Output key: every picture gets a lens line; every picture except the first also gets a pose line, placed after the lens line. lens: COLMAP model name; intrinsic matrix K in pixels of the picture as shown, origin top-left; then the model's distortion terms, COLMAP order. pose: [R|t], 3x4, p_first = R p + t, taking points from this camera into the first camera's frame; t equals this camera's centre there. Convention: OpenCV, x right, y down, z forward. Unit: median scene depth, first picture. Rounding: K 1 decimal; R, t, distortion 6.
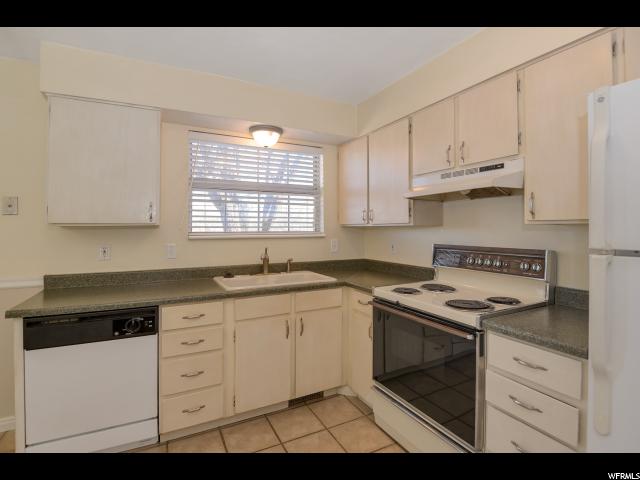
lens RADIAL K [[313.1, 0, 312.1], [0, 313.1, 229.9], [0, 0, 1]] dist [-0.012118, -0.001482]
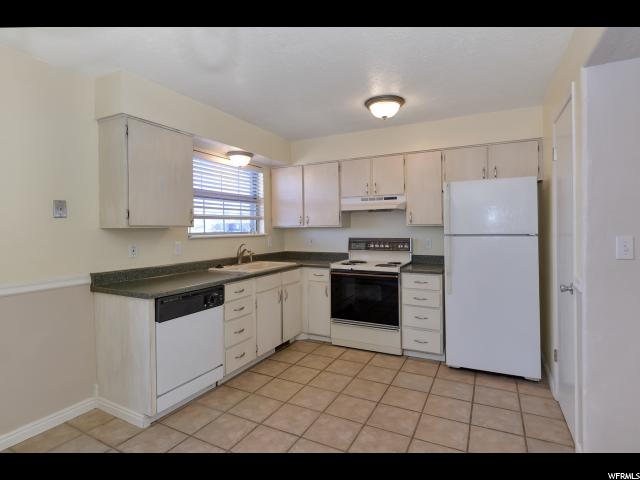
lens RADIAL K [[332.5, 0, 316.7], [0, 332.5, 235.2], [0, 0, 1]] dist [-0.000346, 0.000002]
pose [[0.814205, -0.016905, 0.580331, -0.879783], [0.009740, 0.999833, 0.015460, 0.001944], [-0.580496, -0.006935, 0.814234, -0.399491]]
